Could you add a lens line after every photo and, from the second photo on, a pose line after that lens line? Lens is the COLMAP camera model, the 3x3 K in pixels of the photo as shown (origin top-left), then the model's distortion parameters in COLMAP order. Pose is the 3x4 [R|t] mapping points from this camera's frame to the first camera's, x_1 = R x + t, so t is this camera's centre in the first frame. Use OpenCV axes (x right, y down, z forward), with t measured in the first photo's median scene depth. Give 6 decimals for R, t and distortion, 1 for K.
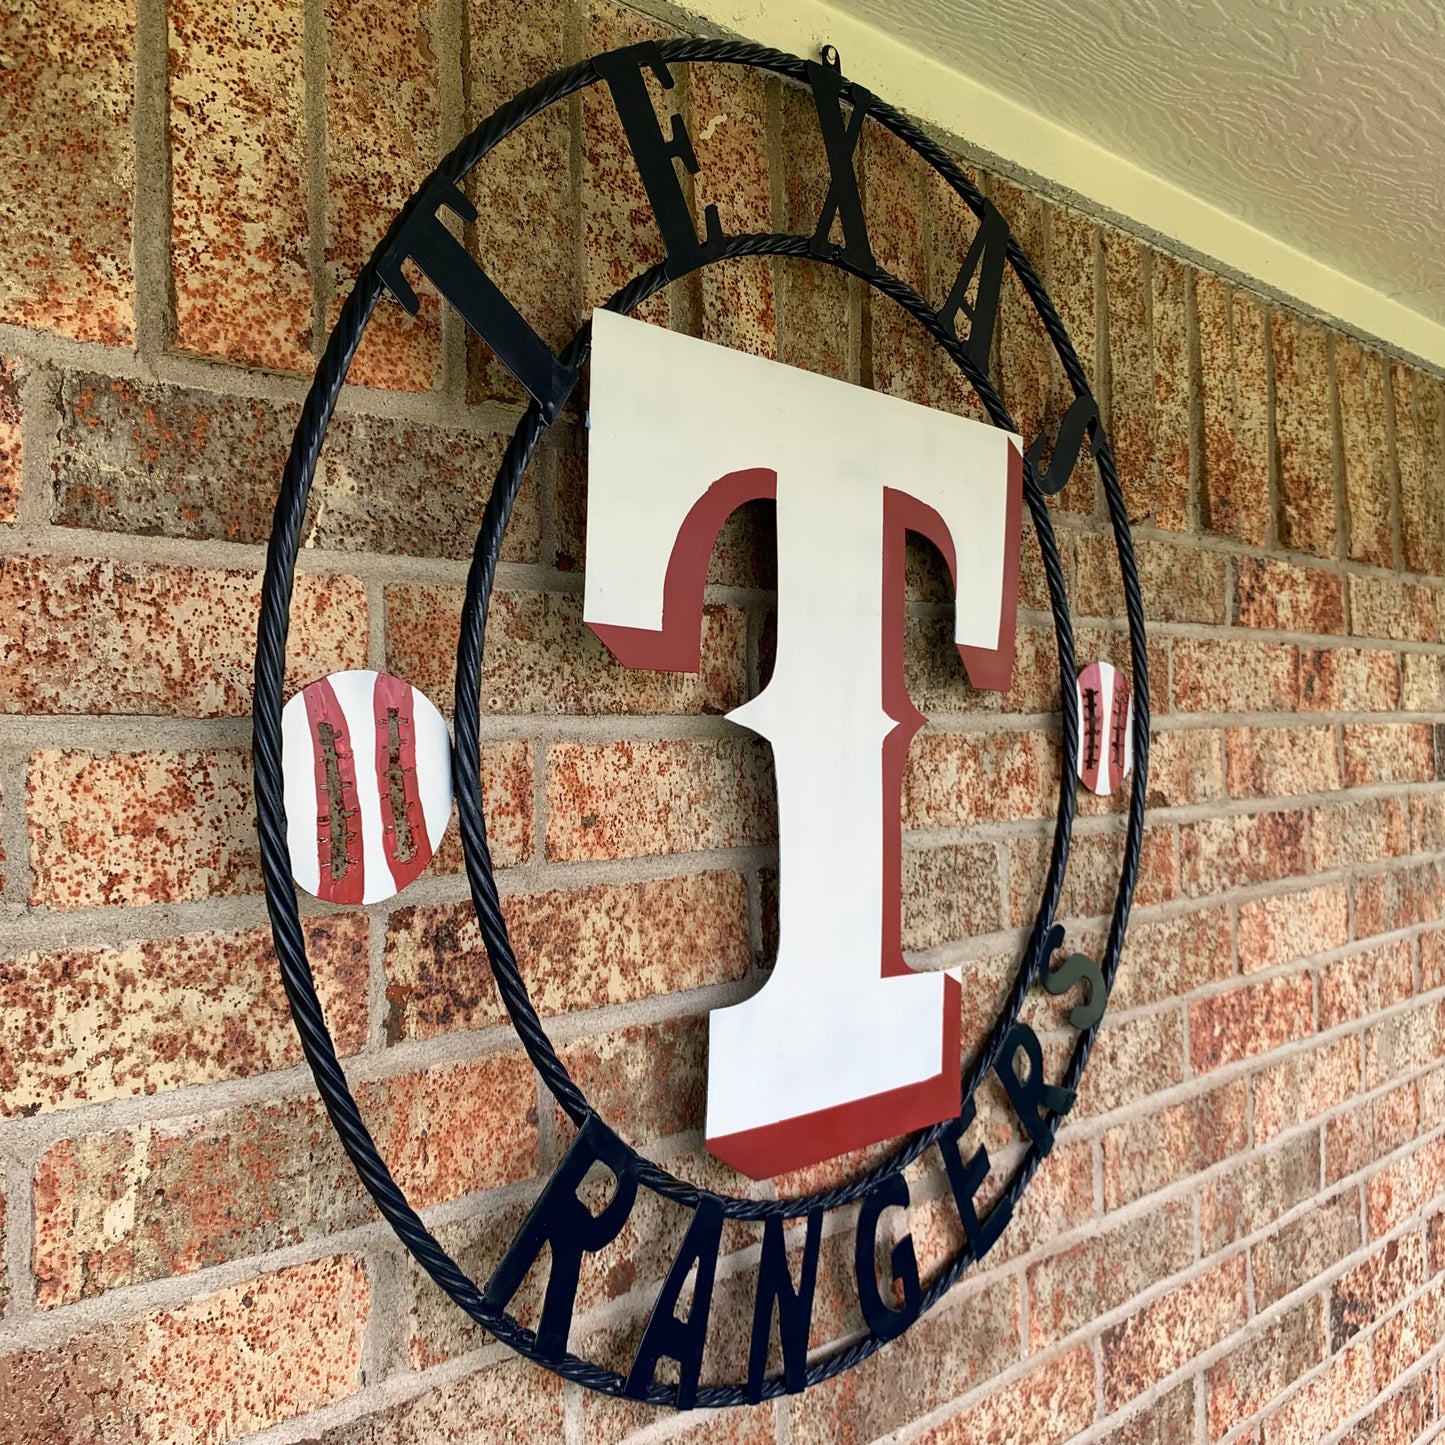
lens RADIAL K [[1449.7, 0, 719.7], [0, 1449.7, 714.2], [0, 0, 1]] dist [-0.002680, 0.006625]
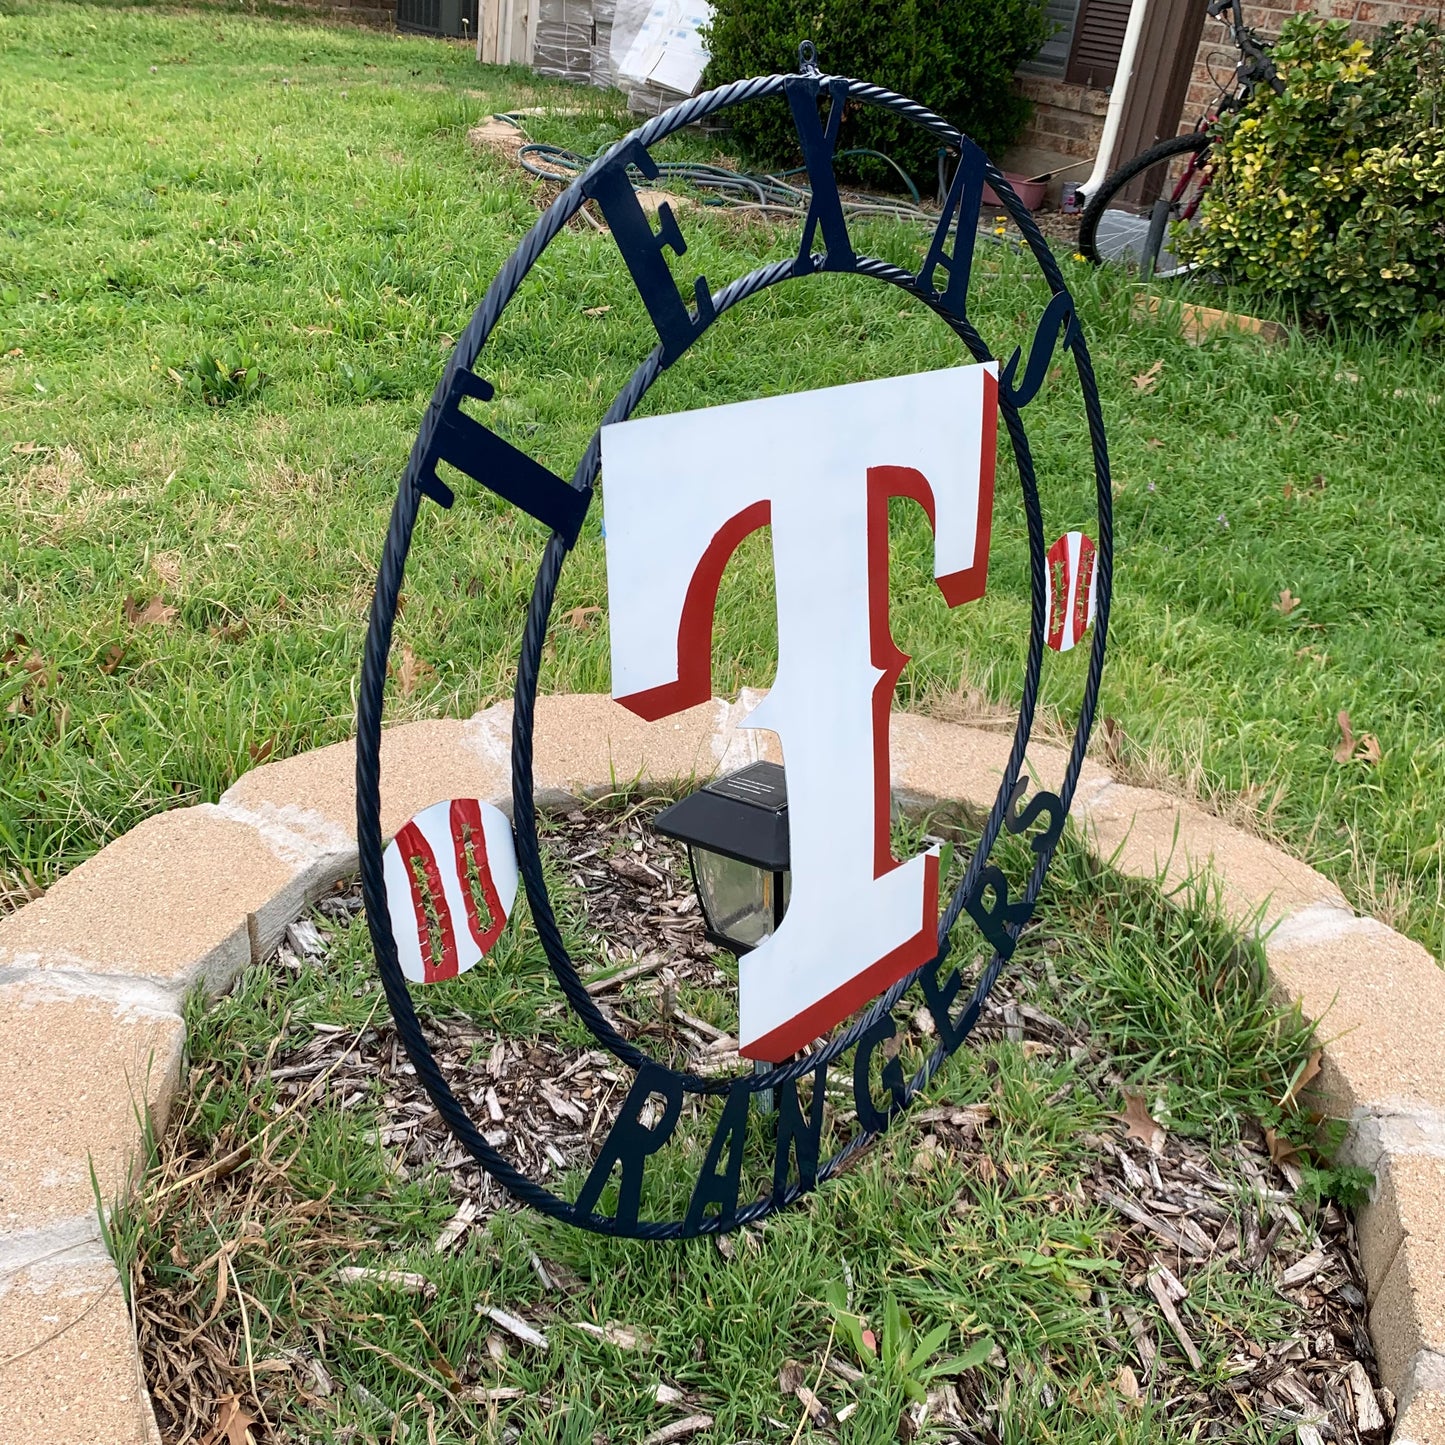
lens RADIAL K [[1449.7, 0, 719.7], [0, 1449.7, 714.2], [0, 0, 1]] dist [-0.002680, 0.006625]
pose [[0.998754, -0.049908, 0.000472, -0.007319], [0.047273, 0.948956, 0.311846, -0.339442], [-0.016012, -0.311435, 0.950133, -0.091965]]
